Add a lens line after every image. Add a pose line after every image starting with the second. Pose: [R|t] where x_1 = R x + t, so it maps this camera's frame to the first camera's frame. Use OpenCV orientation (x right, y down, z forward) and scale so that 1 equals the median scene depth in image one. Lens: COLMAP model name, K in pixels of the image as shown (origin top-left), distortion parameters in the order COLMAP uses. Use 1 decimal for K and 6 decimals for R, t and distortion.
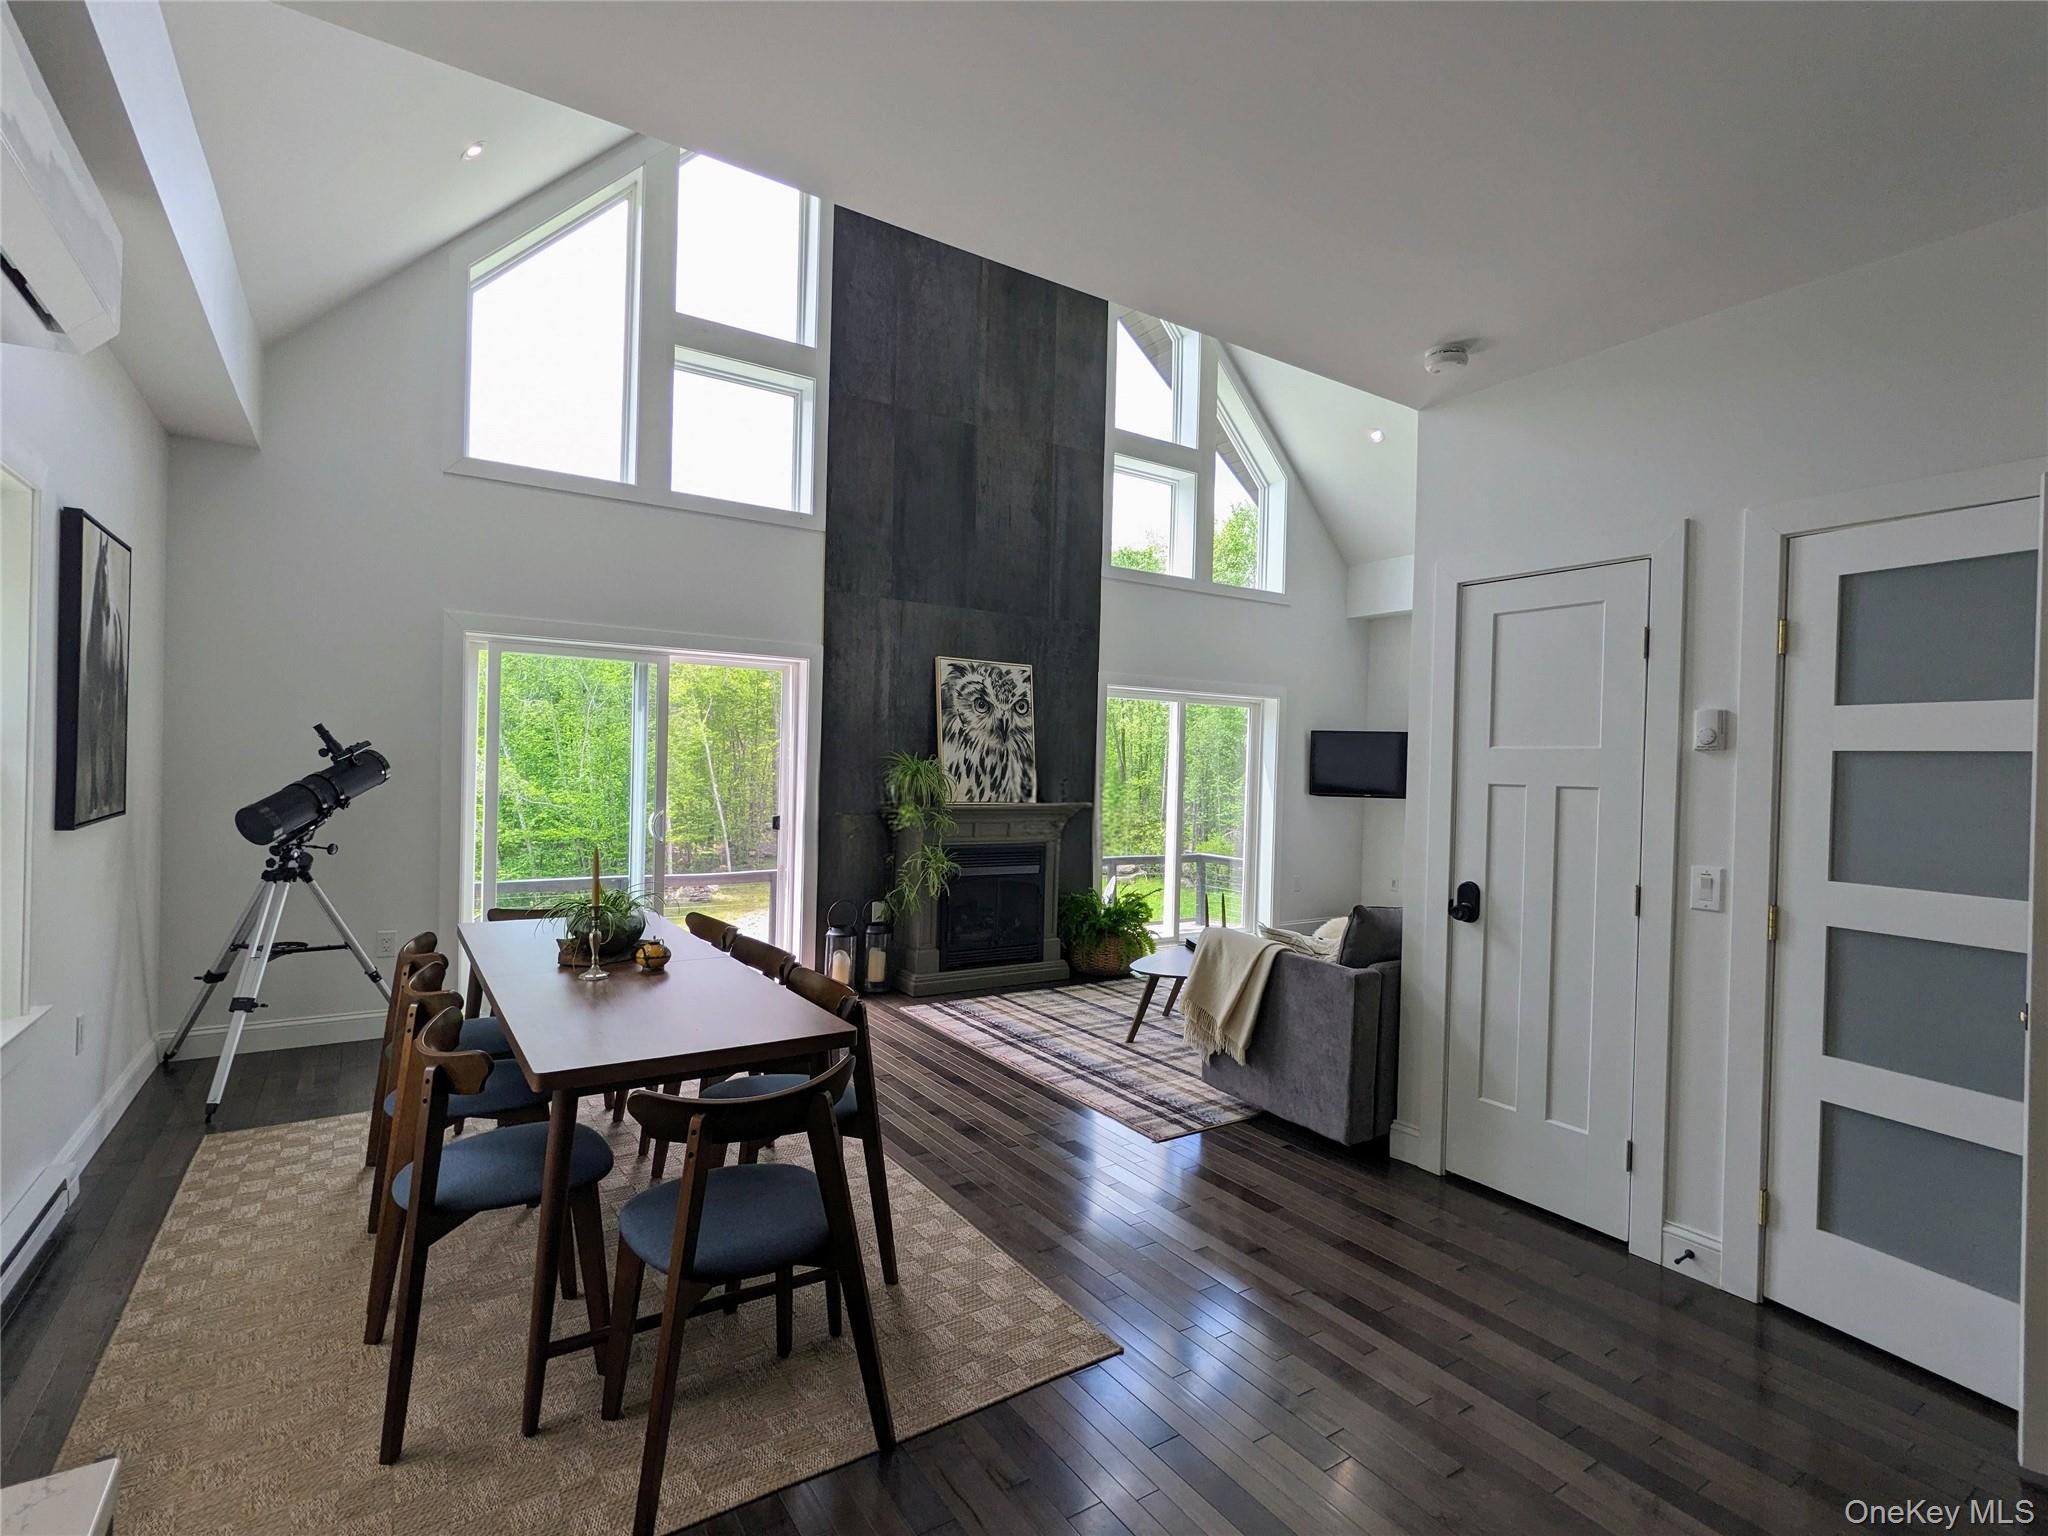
lens RADIAL K [[987.6, 0, 1033.5], [0, 987.6, 768.5], [0, 0, 1]] dist [0.002339, -0.000416]
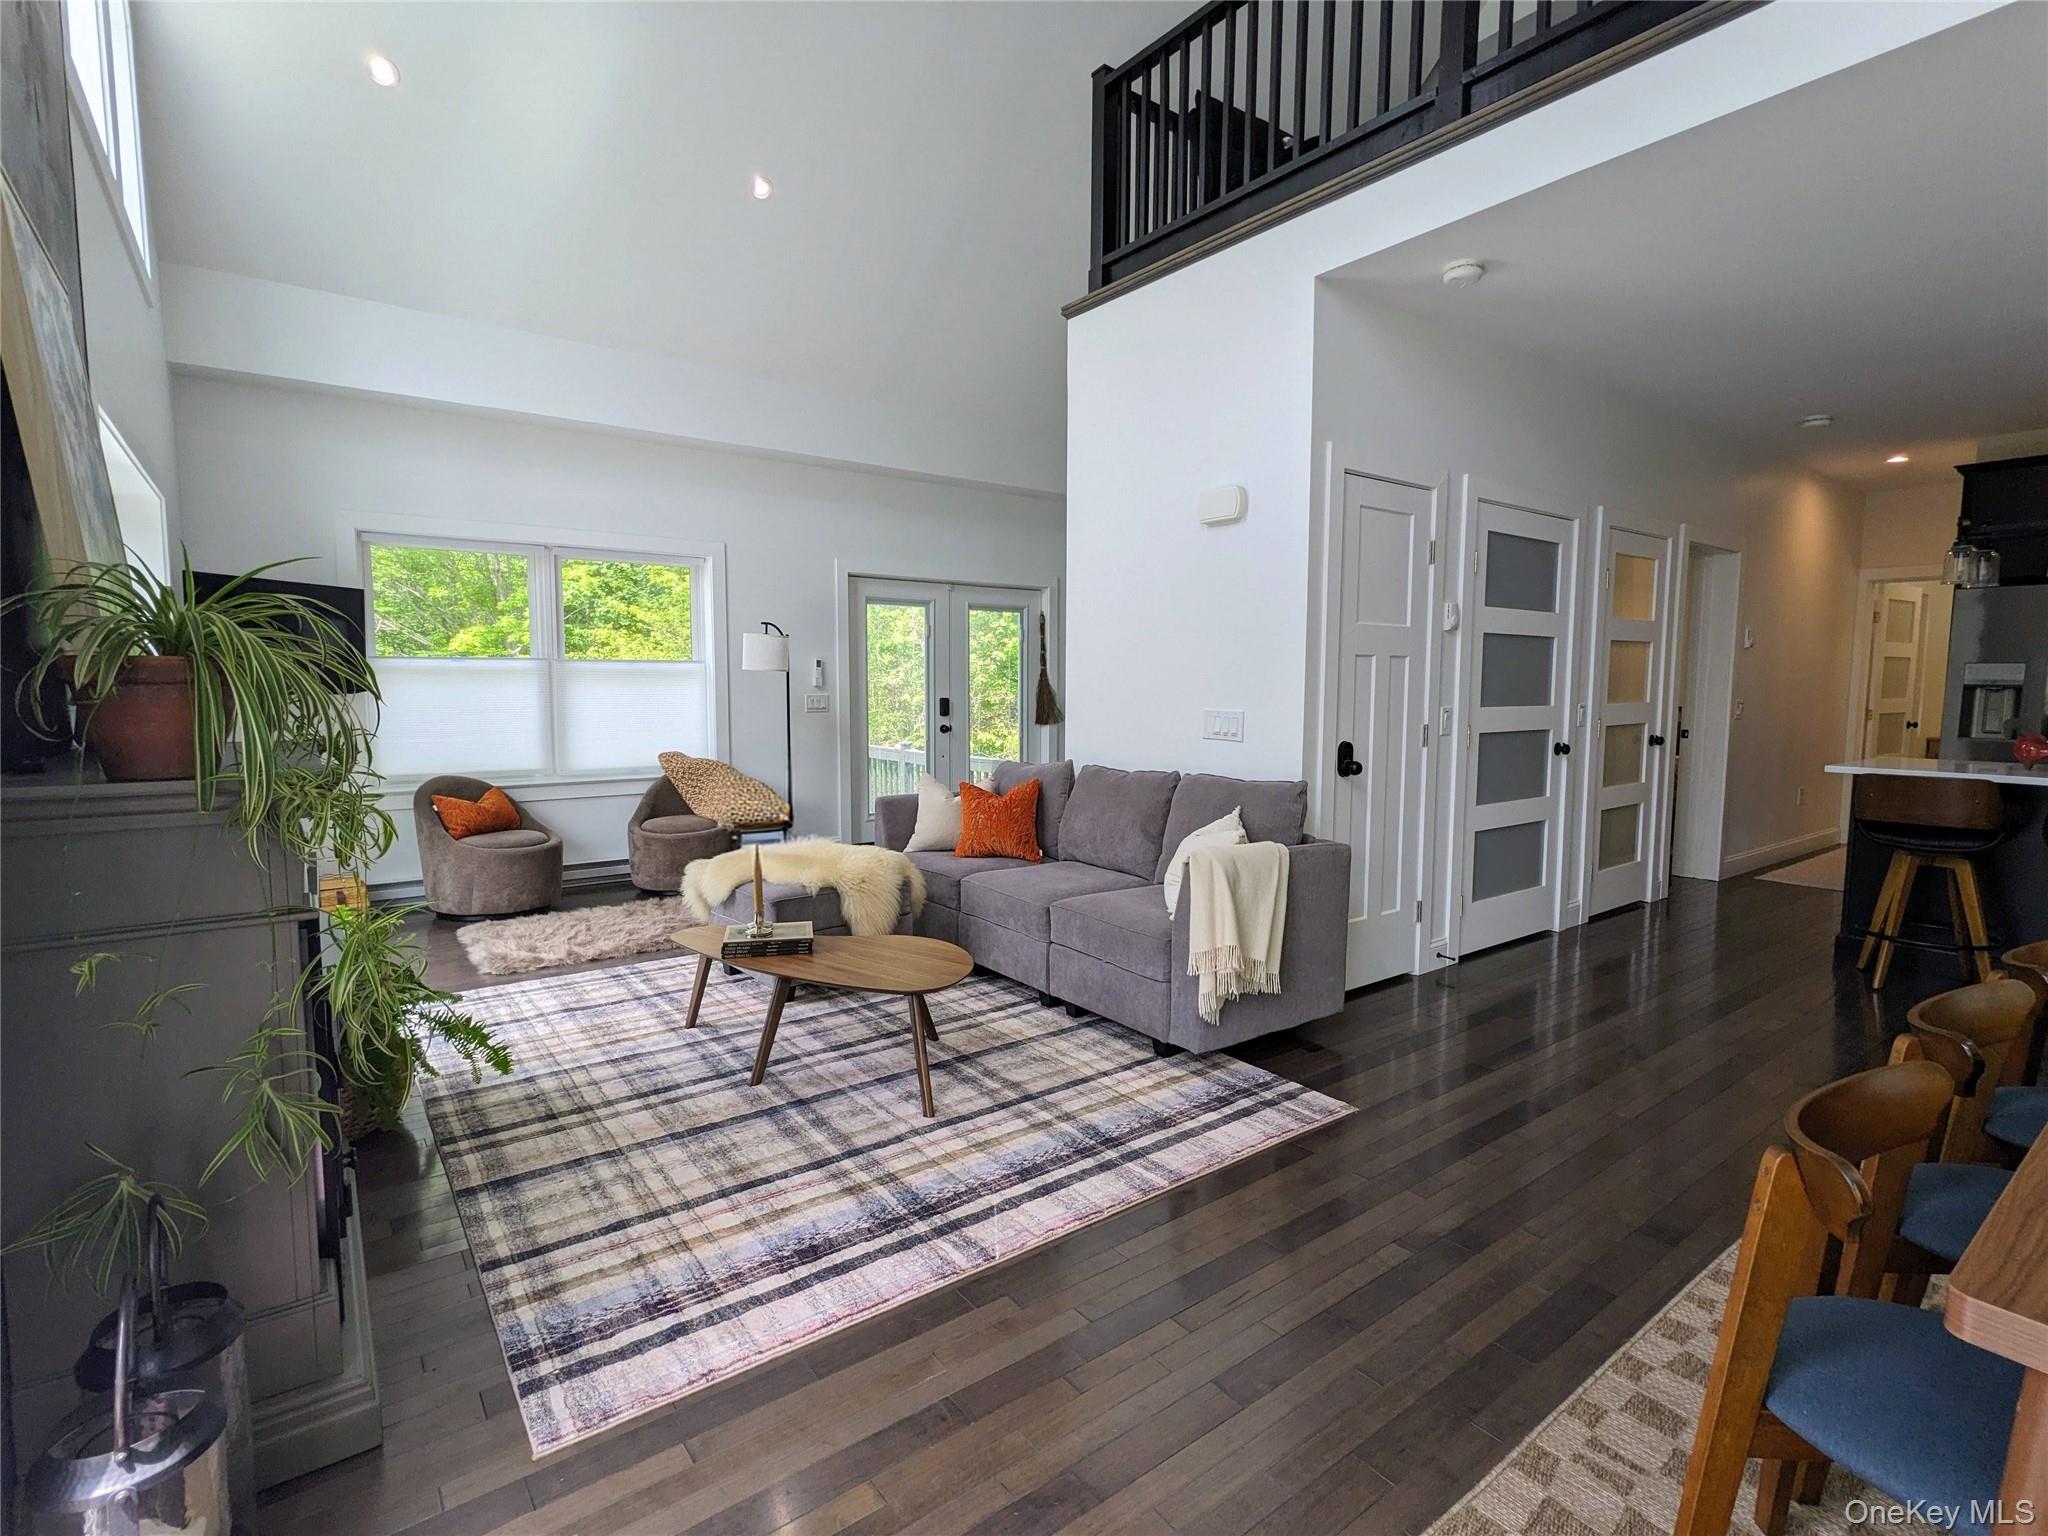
lens RADIAL K [[987.6, 0, 1033.5], [0, 987.6, 768.5], [0, 0, 1]] dist [0.002339, -0.000416]
pose [[-0.061991, -0.114978, 0.991432, -0.382913], [0.001638, 0.993329, 0.115300, 0.007298], [-0.998075, 0.008771, -0.061389, 0.813797]]
